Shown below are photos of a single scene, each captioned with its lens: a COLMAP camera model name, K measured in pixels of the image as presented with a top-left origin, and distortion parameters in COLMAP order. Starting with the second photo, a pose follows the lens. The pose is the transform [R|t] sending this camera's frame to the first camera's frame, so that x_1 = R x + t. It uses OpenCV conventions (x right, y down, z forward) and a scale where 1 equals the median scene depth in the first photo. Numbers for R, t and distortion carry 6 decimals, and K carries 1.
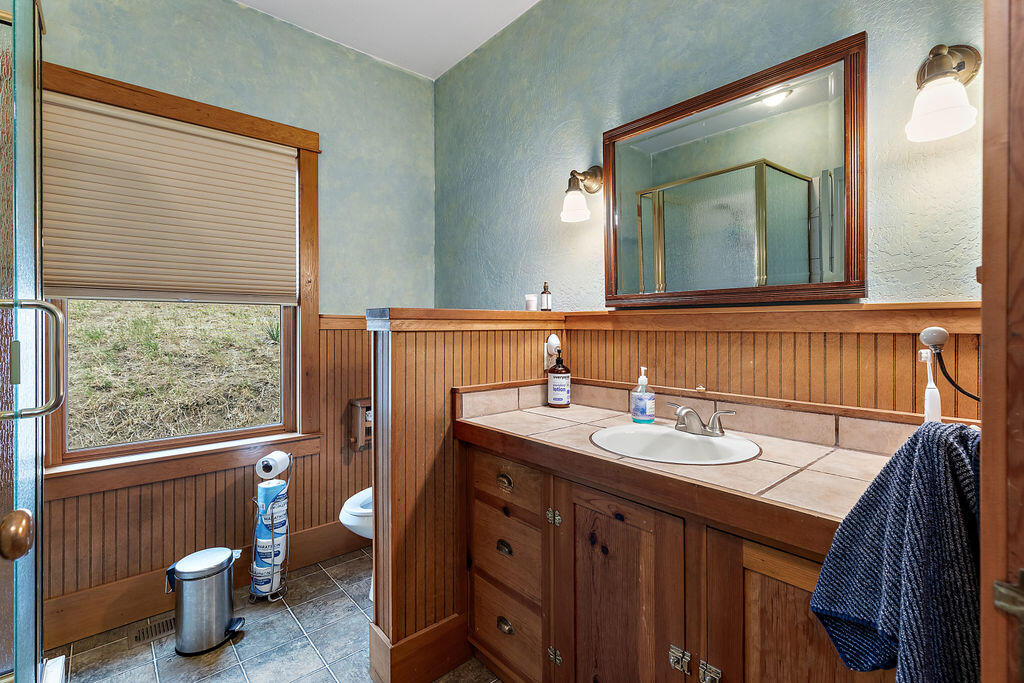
lens RADIAL K [[469.1, 0, 518.3], [0, 469.1, 330.8], [0, 0, 1]] dist [0.011792, -0.002082]
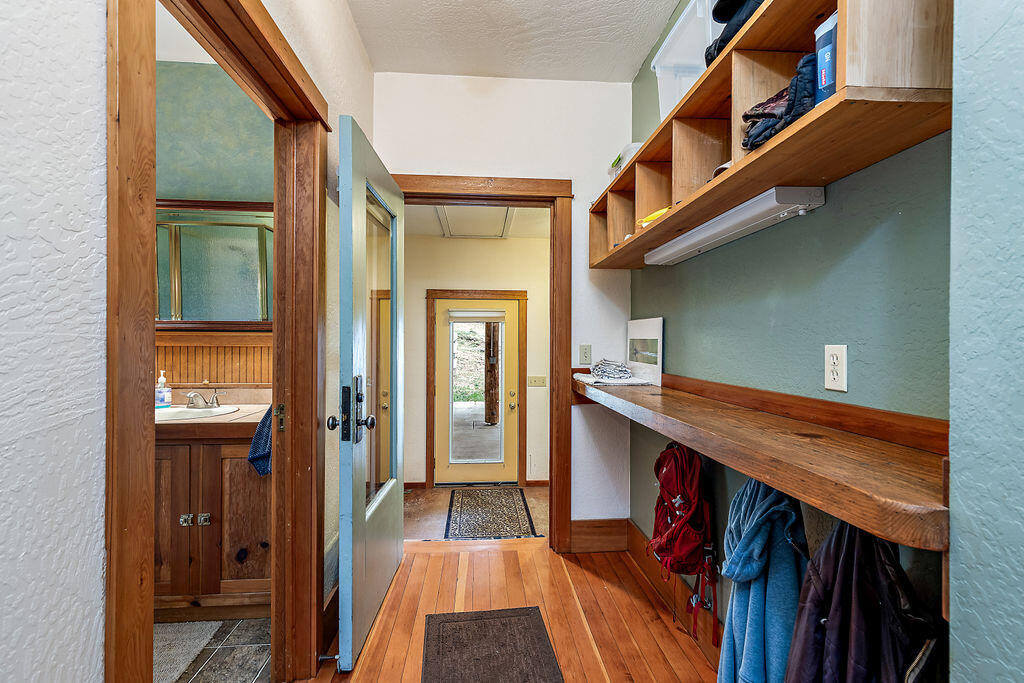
lens RADIAL K [[469.1, 0, 516.6], [0, 469.1, 341.9], [0, 0, 1]] dist [0.011792, -0.002082]
pose [[0.607700, 0.003919, 0.794157, -0.238812], [-0.002002, 0.999992, -0.003403, -0.010980], [-0.794164, 0.000479, 0.607703, -0.796599]]
